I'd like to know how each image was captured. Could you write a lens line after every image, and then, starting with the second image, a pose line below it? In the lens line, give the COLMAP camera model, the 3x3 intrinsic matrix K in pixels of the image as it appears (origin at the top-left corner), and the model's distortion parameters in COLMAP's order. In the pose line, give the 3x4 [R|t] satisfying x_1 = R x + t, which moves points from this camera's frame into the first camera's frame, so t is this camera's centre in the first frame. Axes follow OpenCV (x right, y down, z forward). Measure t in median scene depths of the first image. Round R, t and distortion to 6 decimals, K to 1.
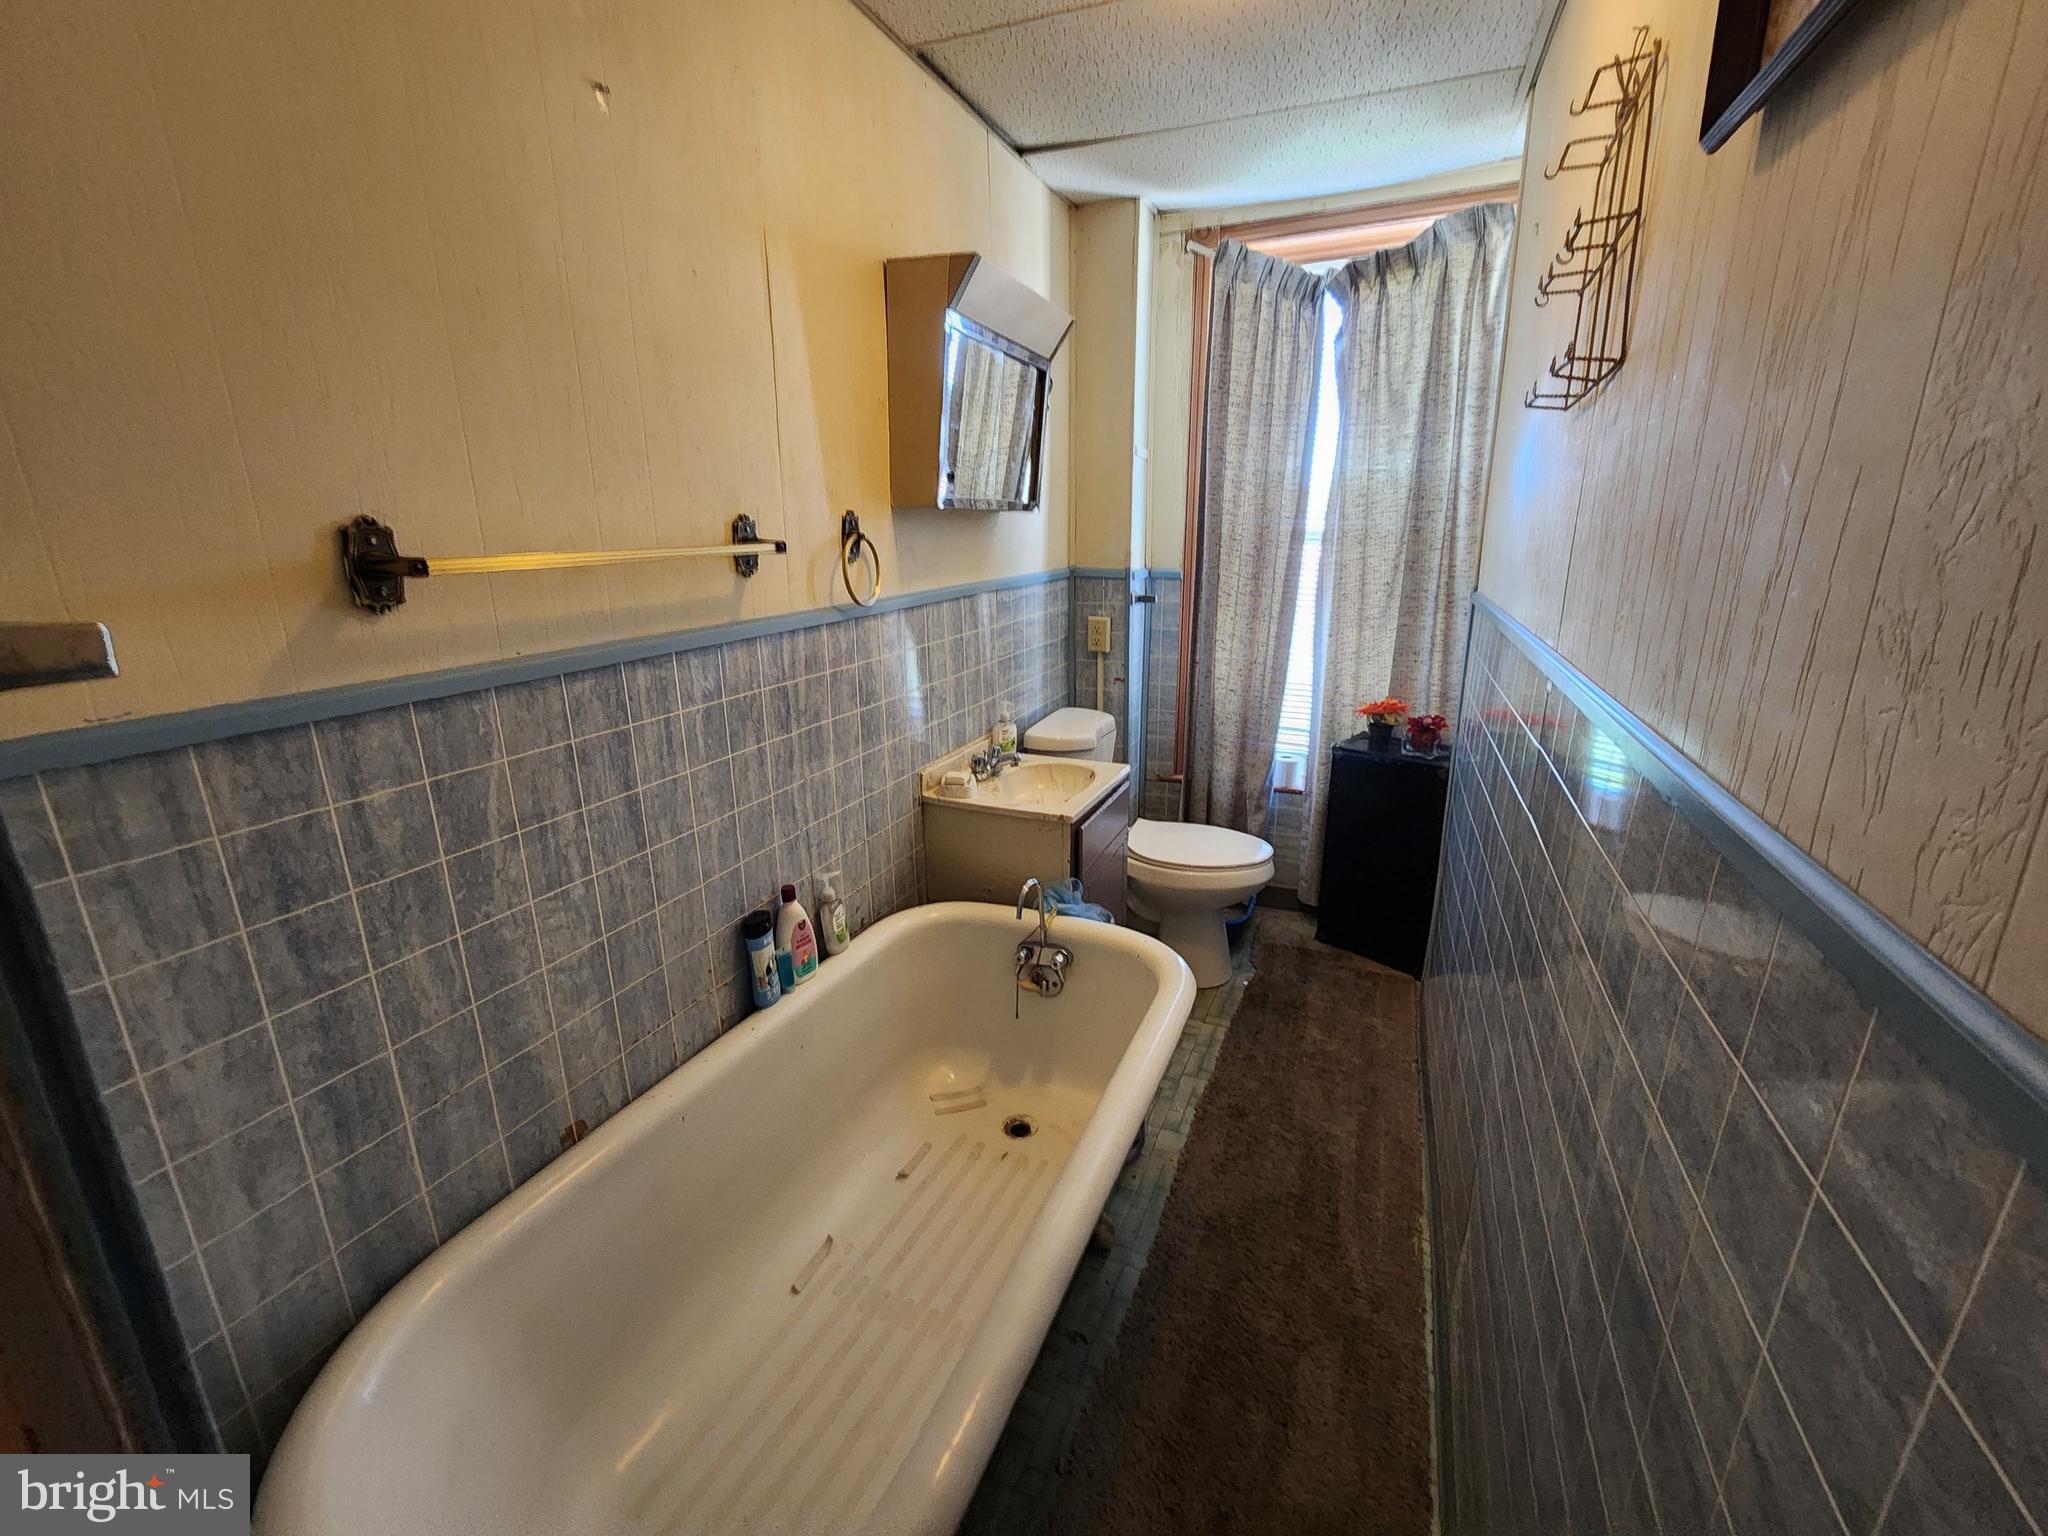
lens RADIAL K [[847.4, 0, 1025.1], [0, 847.4, 761.4], [0, 0, 1]] dist [-0.000481, 0.000020]
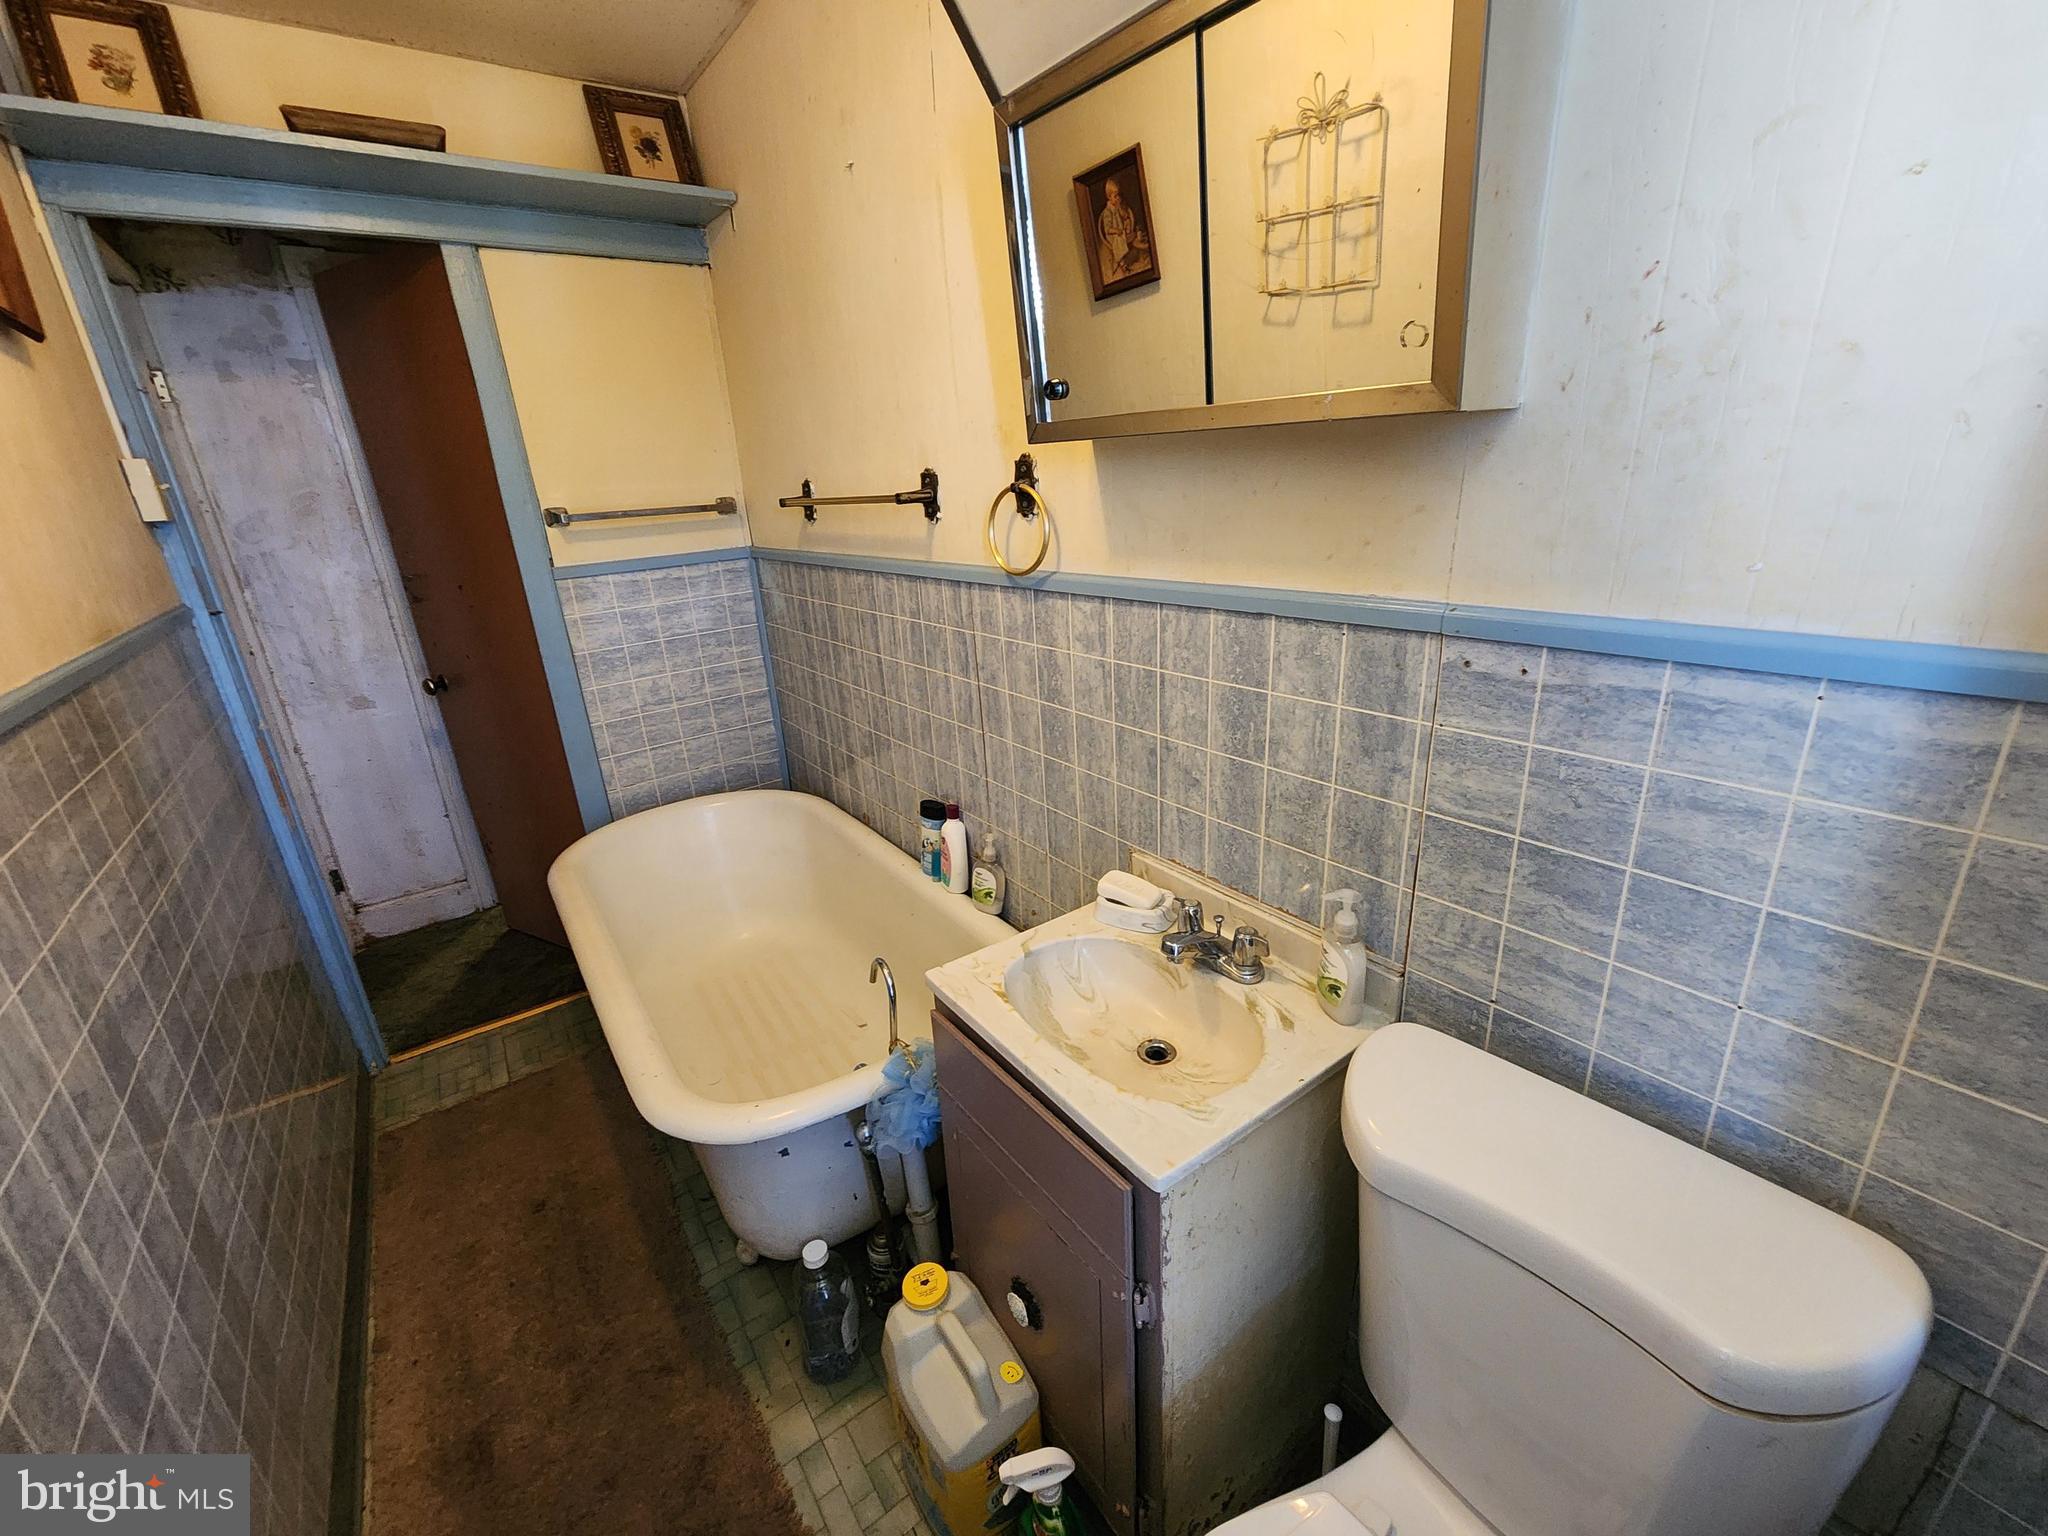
lens RADIAL K [[847.4, 0, 1024.5], [0, 847.4, 764.6], [0, 0, 1]] dist [-0.000481, 0.000020]
pose [[-0.514526, 0.314899, -0.797560, 0.518356], [-0.175365, 0.871823, 0.457353, -0.405497], [0.839351, 0.375184, -0.393353, 1.424319]]
